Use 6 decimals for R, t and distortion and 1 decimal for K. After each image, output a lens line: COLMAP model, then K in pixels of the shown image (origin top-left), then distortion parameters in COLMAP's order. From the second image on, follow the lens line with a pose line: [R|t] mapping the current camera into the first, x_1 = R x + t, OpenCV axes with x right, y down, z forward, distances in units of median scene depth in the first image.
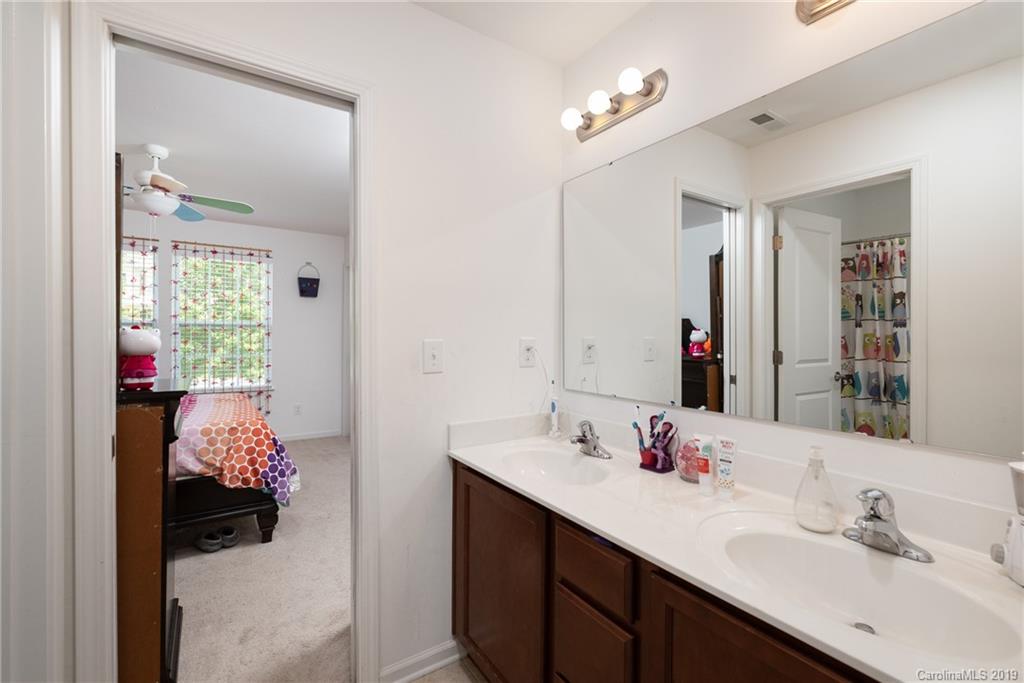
lens RADIAL K [[439.1, 0, 510.7], [0, 439.1, 336.4], [0, 0, 1]] dist [-0.002104, 0.000351]
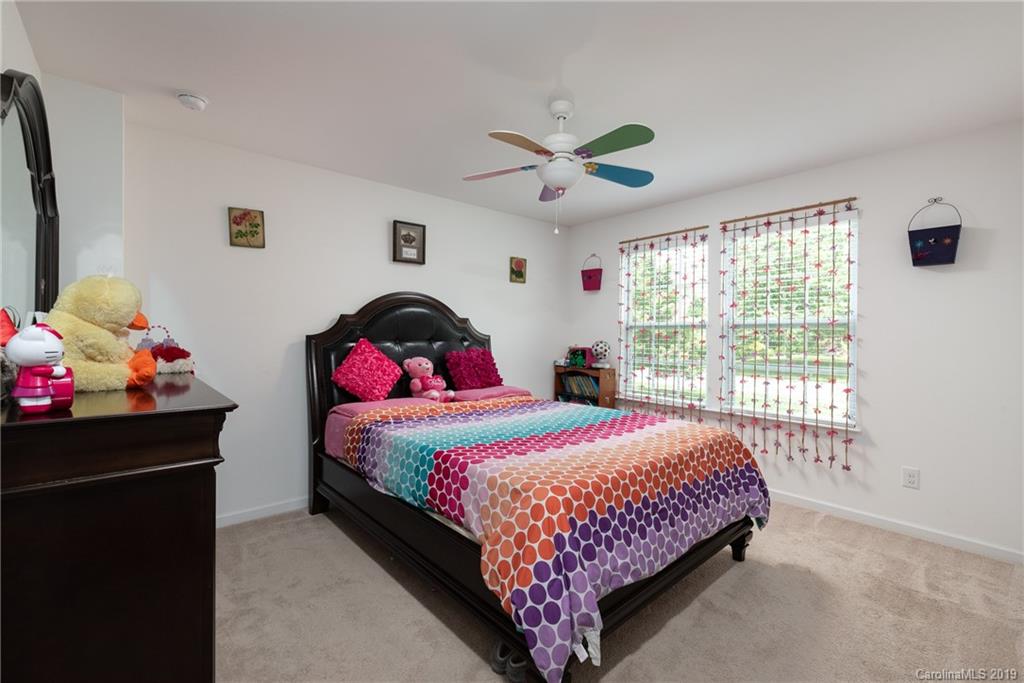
lens RADIAL K [[439.1, 0, 509.7], [0, 439.1, 337.3], [0, 0, 1]] dist [-0.002104, 0.000351]
pose [[0.123468, -0.002675, -0.992345, -0.013941], [-0.005450, 0.999979, -0.003374, -0.001104], [0.992334, 0.005824, 0.123451, 0.472510]]
